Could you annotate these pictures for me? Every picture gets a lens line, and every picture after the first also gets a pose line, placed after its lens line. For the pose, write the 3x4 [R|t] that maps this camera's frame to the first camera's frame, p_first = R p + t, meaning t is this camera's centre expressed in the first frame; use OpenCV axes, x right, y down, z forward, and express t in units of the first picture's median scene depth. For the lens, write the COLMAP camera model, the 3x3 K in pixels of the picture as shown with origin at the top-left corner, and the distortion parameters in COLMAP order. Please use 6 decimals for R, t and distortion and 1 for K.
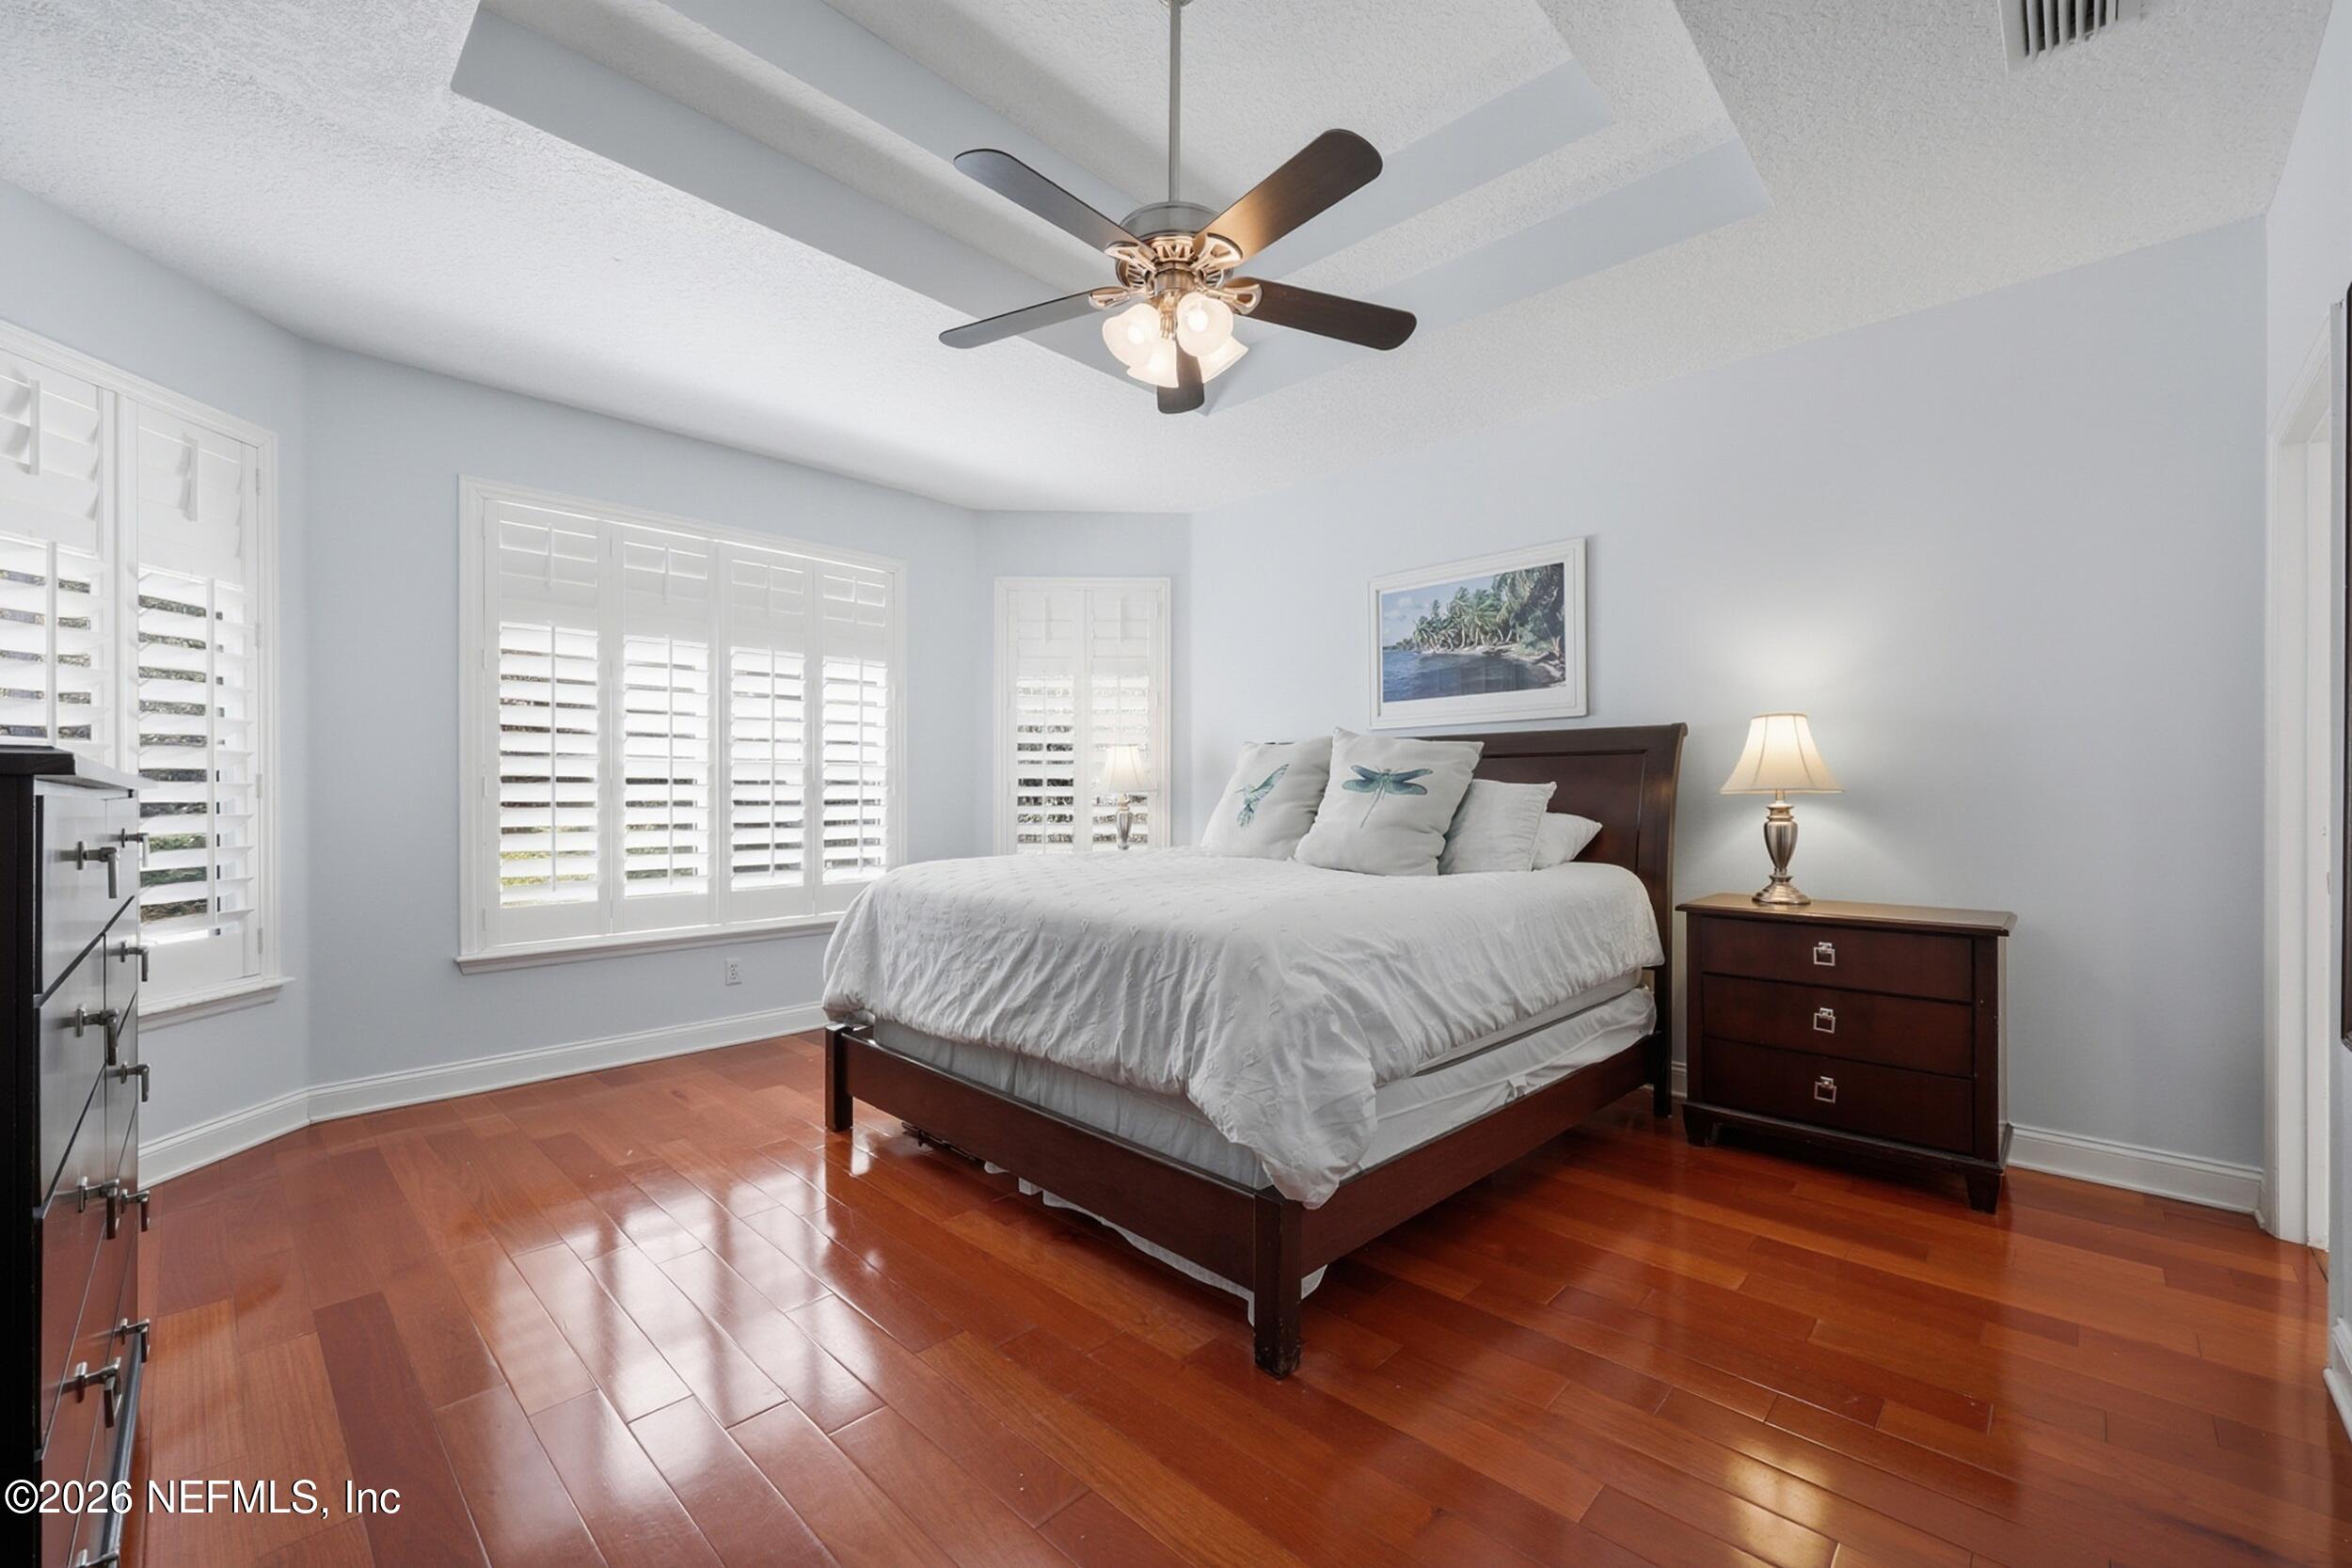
lens RADIAL K [[957.5, 0, 1176.0], [0, 957.5, 793.4], [0, 0, 1]] dist [0.000100, -0.000231]
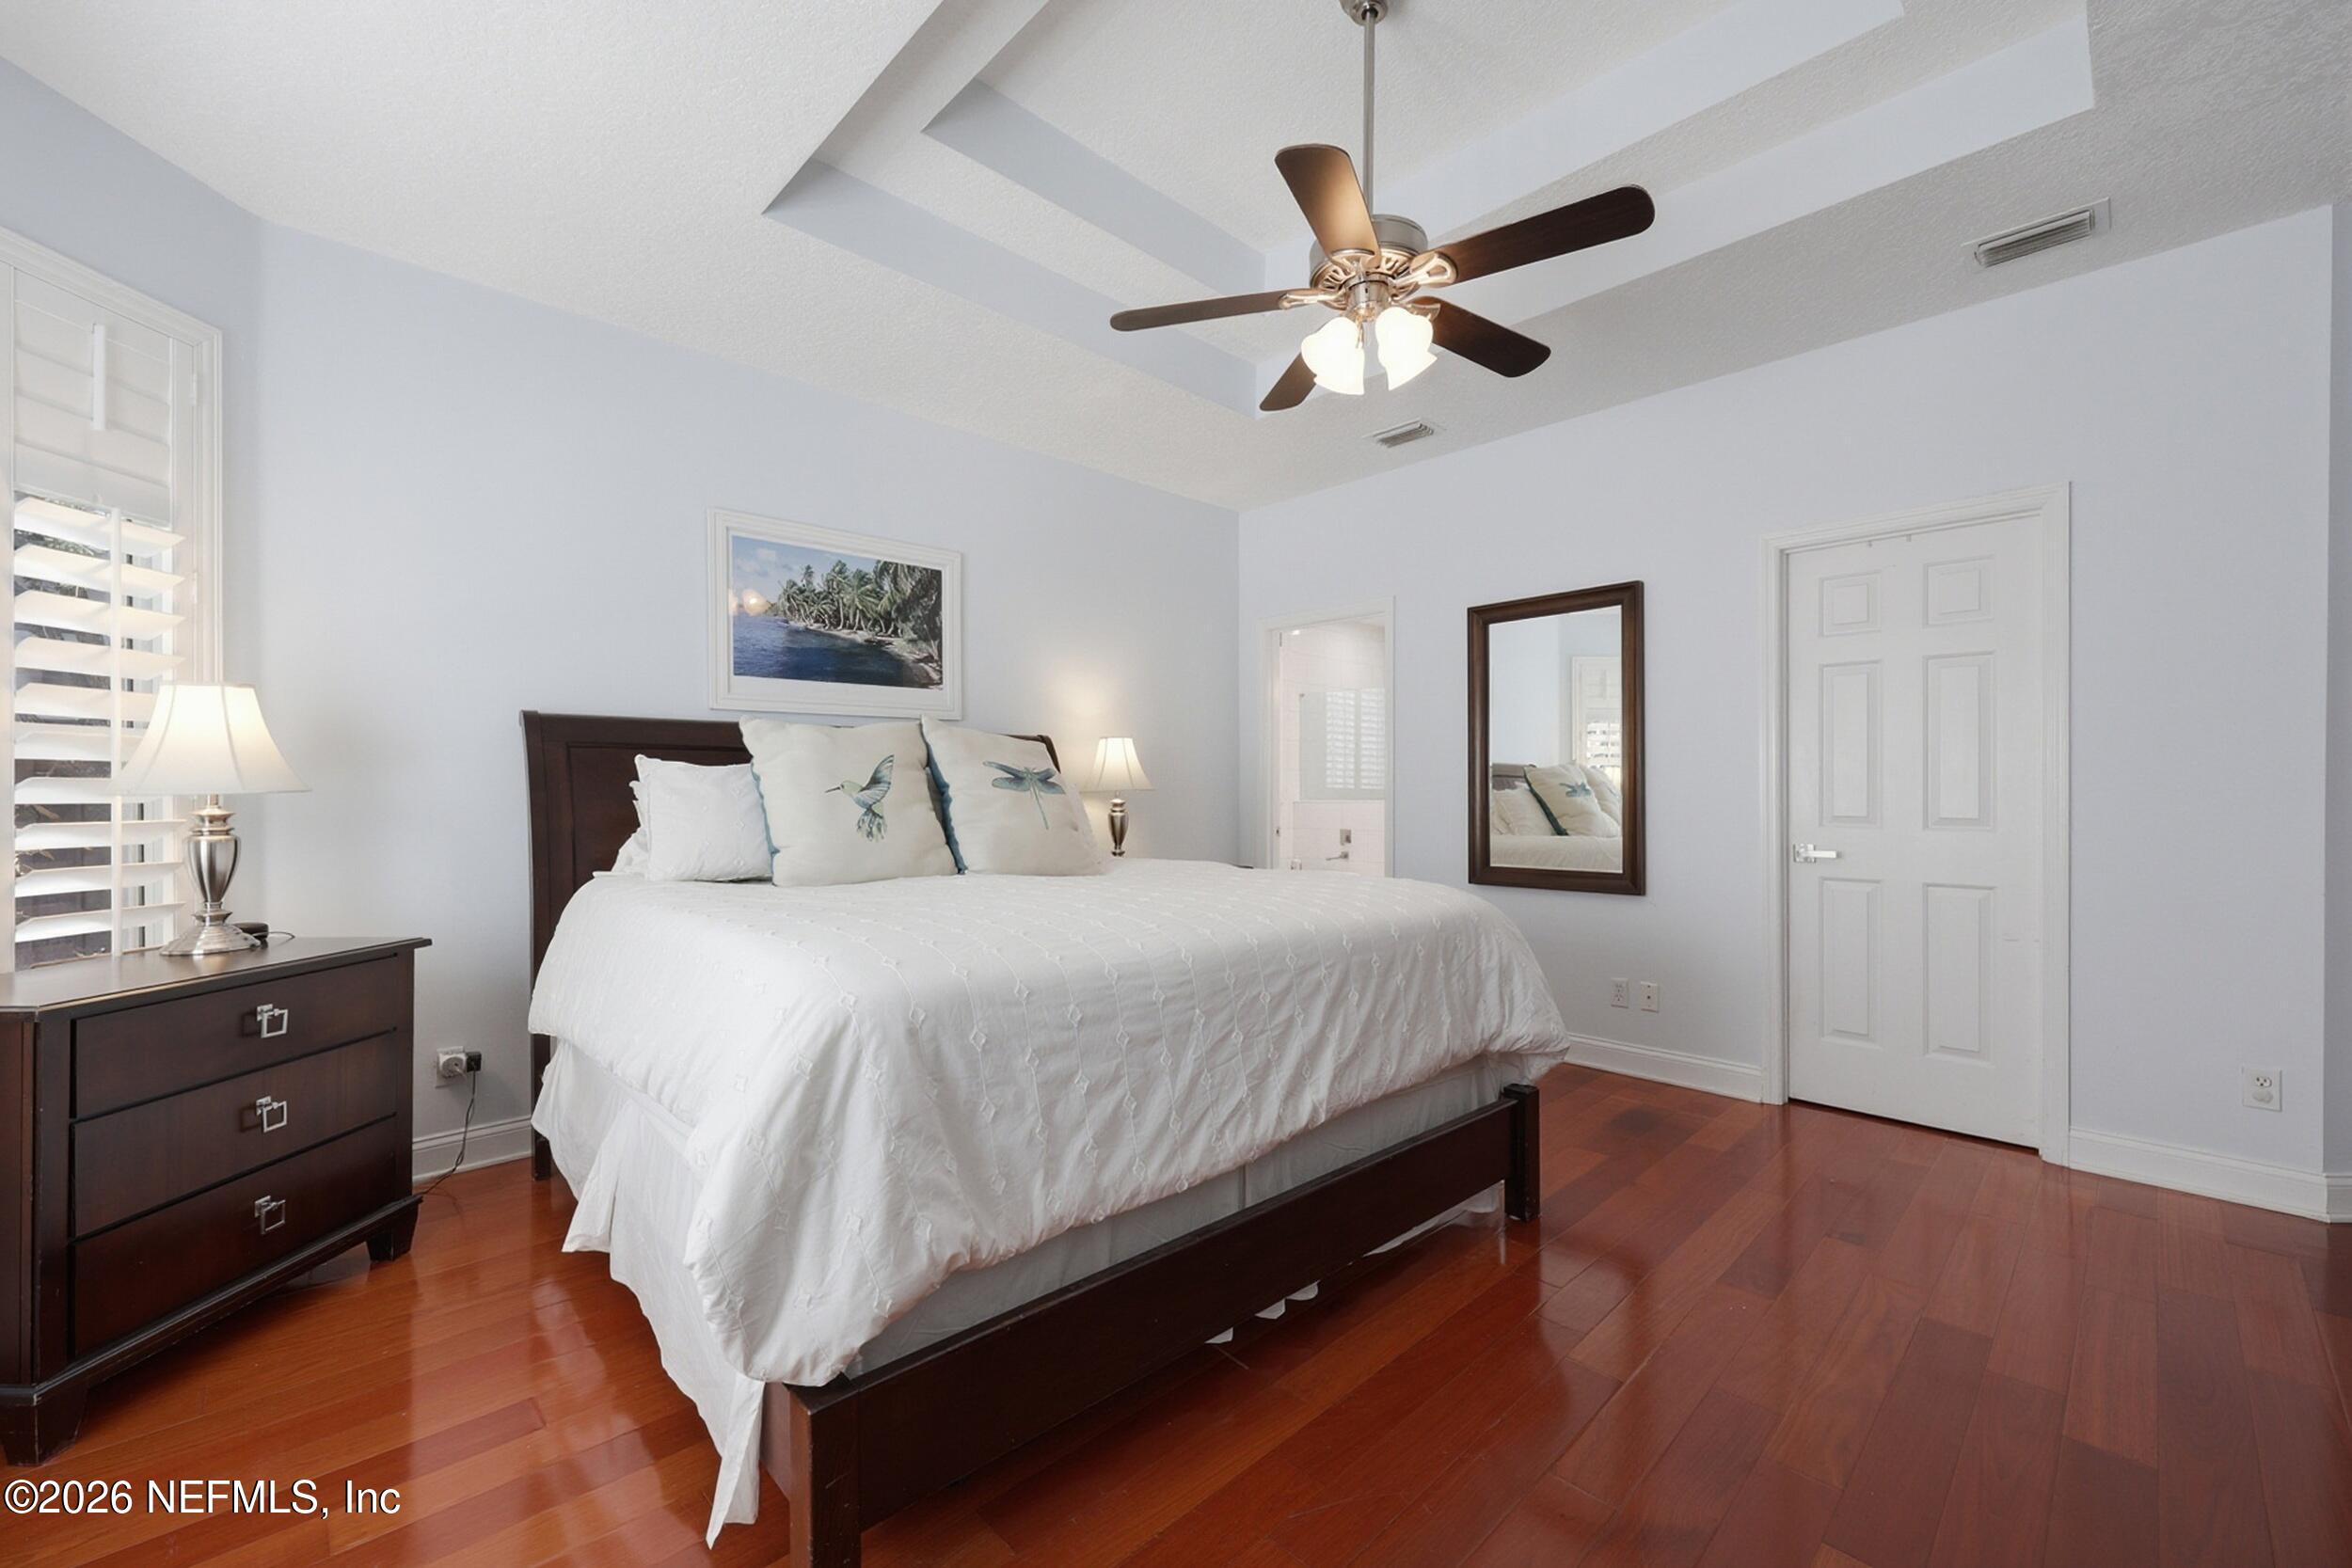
lens RADIAL K [[957.5, 0, 1176.0], [0, 957.5, 793.4], [0, 0, 1]] dist [0.000100, -0.000231]
pose [[0.040997, 0.001299, 0.999158, -0.604321], [0.004559, 0.999989, -0.001487, 0.002682], [-0.999149, 0.004616, 0.040991, 0.690599]]
